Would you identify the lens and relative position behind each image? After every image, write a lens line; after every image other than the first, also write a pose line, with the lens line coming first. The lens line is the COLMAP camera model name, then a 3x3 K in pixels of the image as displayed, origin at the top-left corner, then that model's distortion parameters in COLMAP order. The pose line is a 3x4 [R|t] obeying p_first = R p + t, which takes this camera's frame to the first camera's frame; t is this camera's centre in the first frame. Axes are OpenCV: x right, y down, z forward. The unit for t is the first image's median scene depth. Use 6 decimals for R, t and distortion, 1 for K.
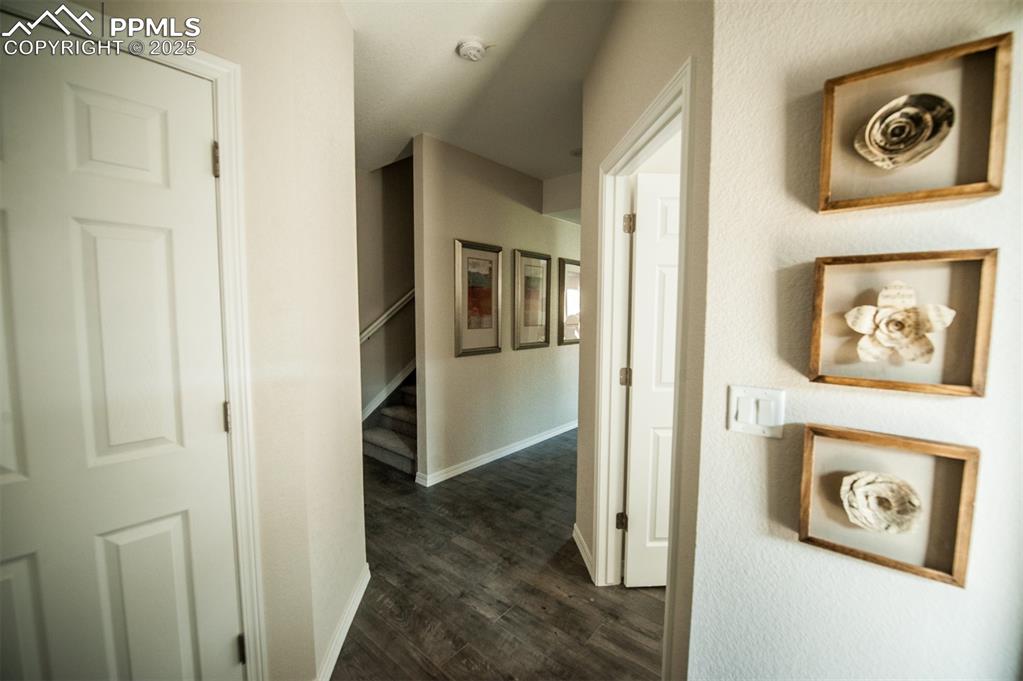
lens RADIAL K [[430.9, 0, 506.3], [0, 430.9, 340.7], [0, 0, 1]] dist [-0.001513, -0.000204]
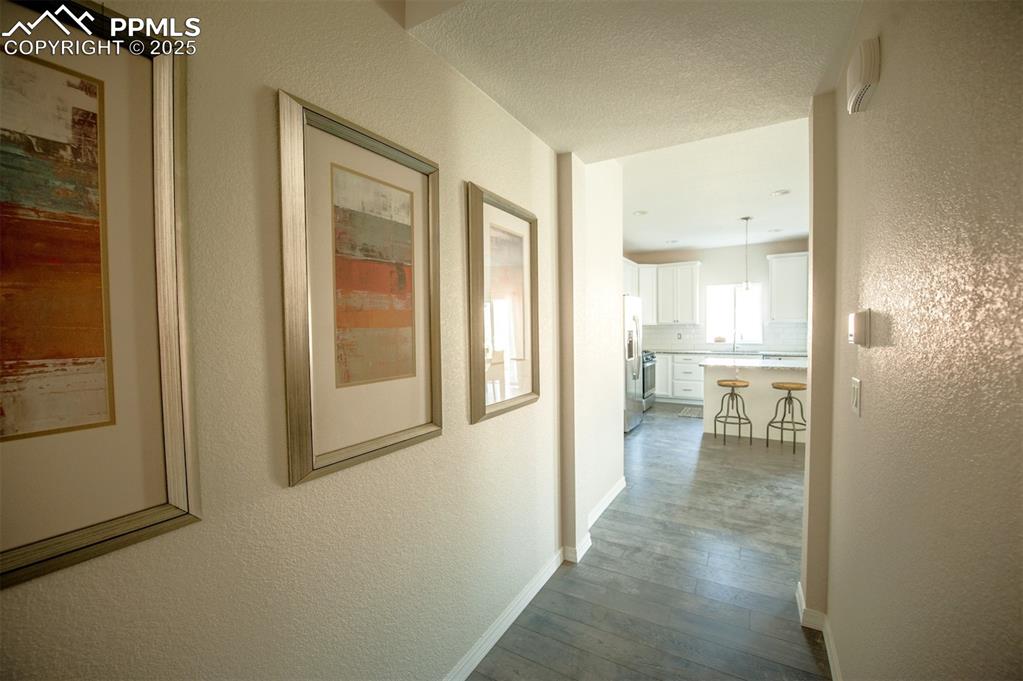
lens RADIAL K [[430.9, 0, 506.3], [0, 430.9, 340.7], [0, 0, 1]] dist [-0.001513, -0.000204]
pose [[0.985498, -0.020641, 0.168429, 0.098745], [0.028224, 0.998687, -0.042756, -0.048604], [-0.167325, 0.046890, 0.984786, 0.688997]]
